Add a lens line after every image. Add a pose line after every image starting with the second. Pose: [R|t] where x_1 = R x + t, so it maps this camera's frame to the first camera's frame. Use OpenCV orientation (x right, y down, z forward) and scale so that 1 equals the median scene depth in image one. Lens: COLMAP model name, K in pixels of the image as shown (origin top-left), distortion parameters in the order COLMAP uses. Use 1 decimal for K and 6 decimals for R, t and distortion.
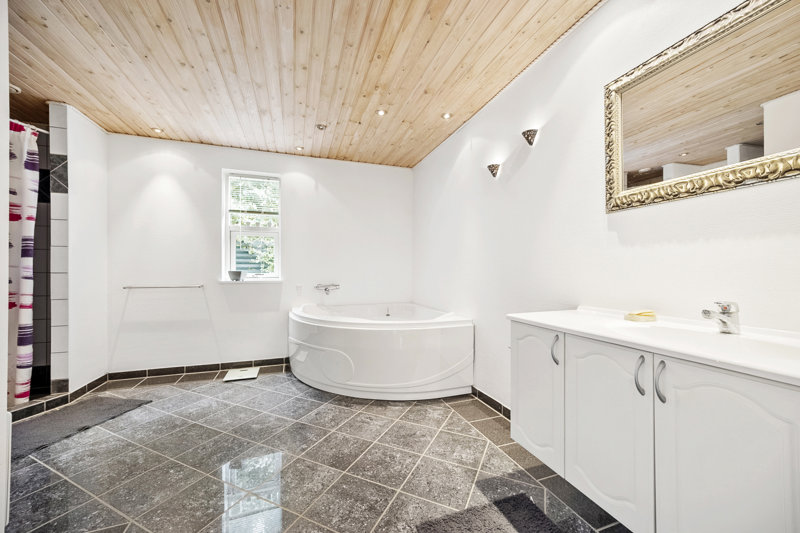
lens RADIAL K [[305.9, 0, 401.4], [0, 305.9, 271.7], [0, 0, 1]] dist [0.000313, 0.003046]
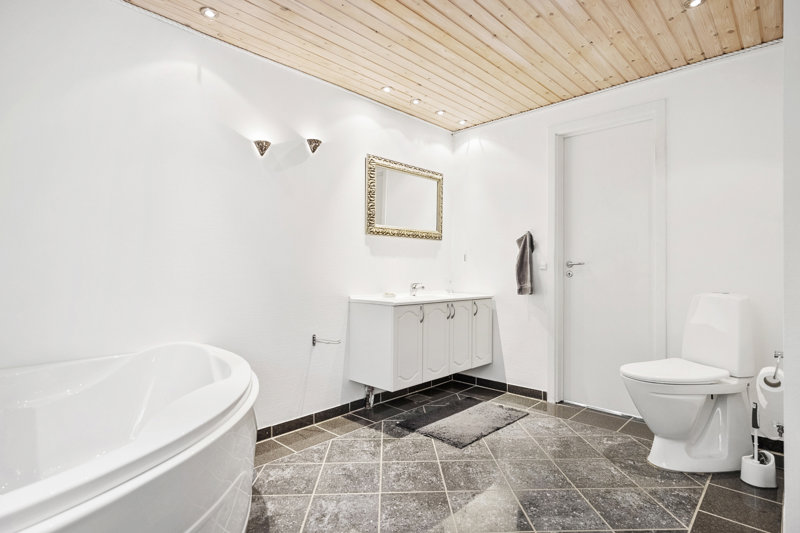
lens RADIAL K [[430.5, 0, 400.0], [0, 430.5, 266.5], [0, 0, 1]] dist [0.000414, 0.000013]
pose [[-0.467445, 0.007896, 0.883987, -0.811959], [-0.001338, 0.999953, -0.009640, -0.000587], [-0.884021, -0.005689, -0.467412, 1.112225]]
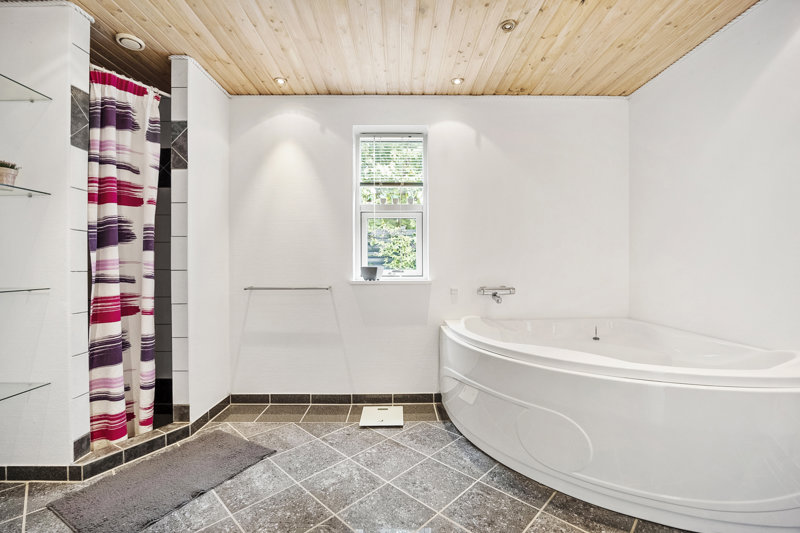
lens RADIAL K [[351.0, 0, 400.0], [0, 351.0, 266.5], [0, 0, 1]] dist [-0.020947, 0.000187]
pose [[0.944187, -0.003182, -0.329395, -0.272873], [0.003170, 0.999995, -0.000574, -0.003133], [0.329395, -0.000502, 0.944192, 0.330944]]
